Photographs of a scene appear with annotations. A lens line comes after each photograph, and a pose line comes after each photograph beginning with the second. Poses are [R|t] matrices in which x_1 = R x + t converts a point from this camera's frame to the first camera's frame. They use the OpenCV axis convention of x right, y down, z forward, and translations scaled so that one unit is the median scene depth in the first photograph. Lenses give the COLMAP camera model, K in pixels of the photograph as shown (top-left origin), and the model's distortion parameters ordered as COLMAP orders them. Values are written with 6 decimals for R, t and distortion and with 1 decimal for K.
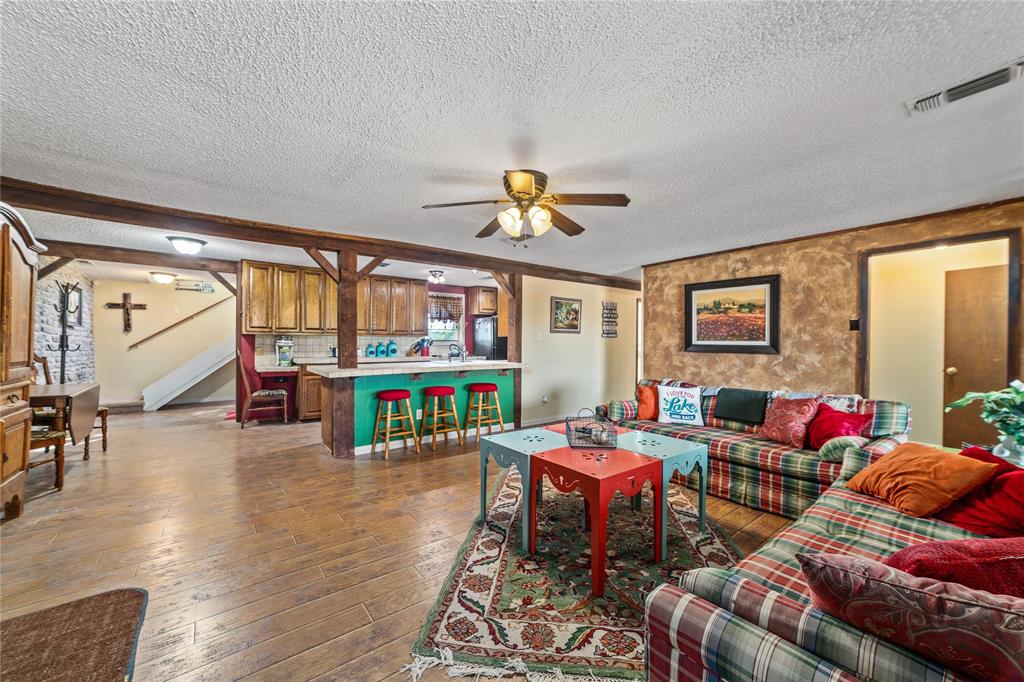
lens RADIAL K [[394.2, 0, 516.0], [0, 394.2, 343.4], [0, 0, 1]] dist [-0.013381, 0.001279]
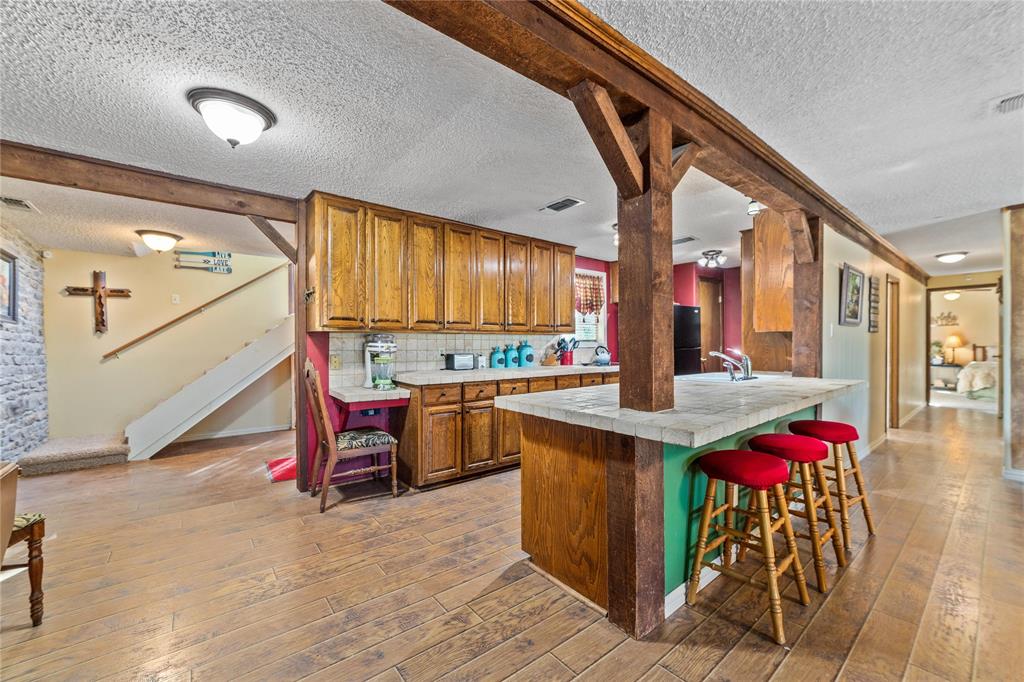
lens RADIAL K [[394.2, 0, 506.8], [0, 394.2, 344.5], [0, 0, 1]] dist [-0.013381, 0.001279]
pose [[0.999827, -0.011958, 0.014236, -0.474655], [0.011950, 0.999928, 0.000666, -0.003834], [-0.014243, -0.000496, 0.999898, 0.491113]]
